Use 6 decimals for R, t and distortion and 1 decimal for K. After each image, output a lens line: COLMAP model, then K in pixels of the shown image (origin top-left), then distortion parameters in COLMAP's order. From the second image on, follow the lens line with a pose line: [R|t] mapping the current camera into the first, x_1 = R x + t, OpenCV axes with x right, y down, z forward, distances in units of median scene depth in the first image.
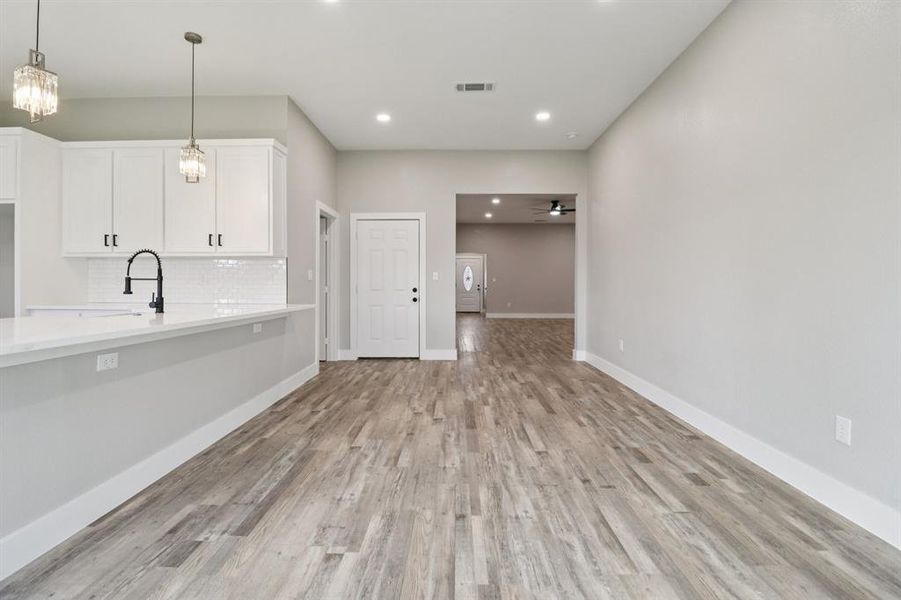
lens RADIAL K [[434.5, 0, 446.4], [0, 434.5, 284.5], [0, 0, 1]] dist [-0.012476, -0.000479]
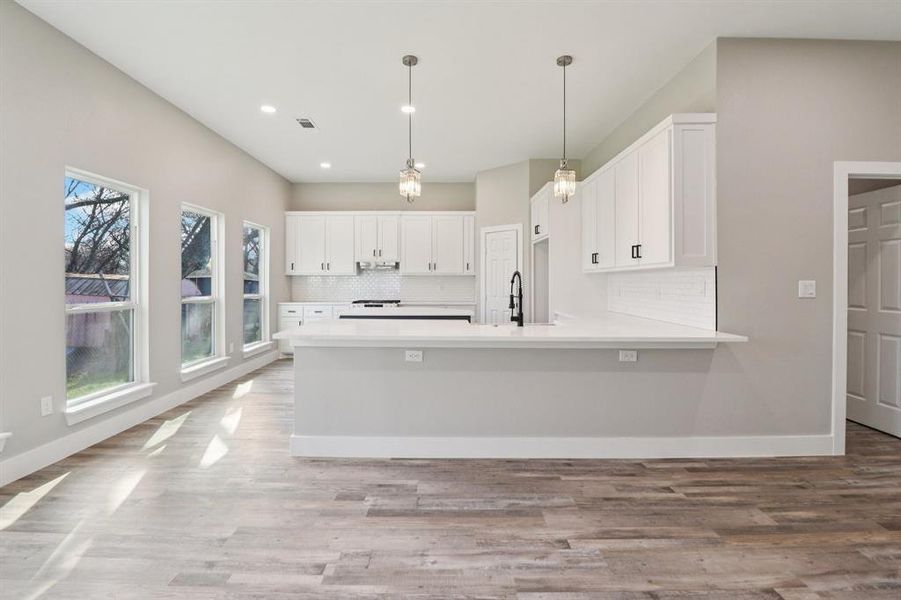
lens RADIAL K [[434.5, 0, 446.4], [0, 434.5, 284.5], [0, 0, 1]] dist [-0.012476, -0.000479]
pose [[-0.004896, 0.006958, -0.999964, 0.516492], [0.000222, 0.999976, 0.006957, -0.055759], [0.999988, -0.000188, -0.004898, 0.843505]]
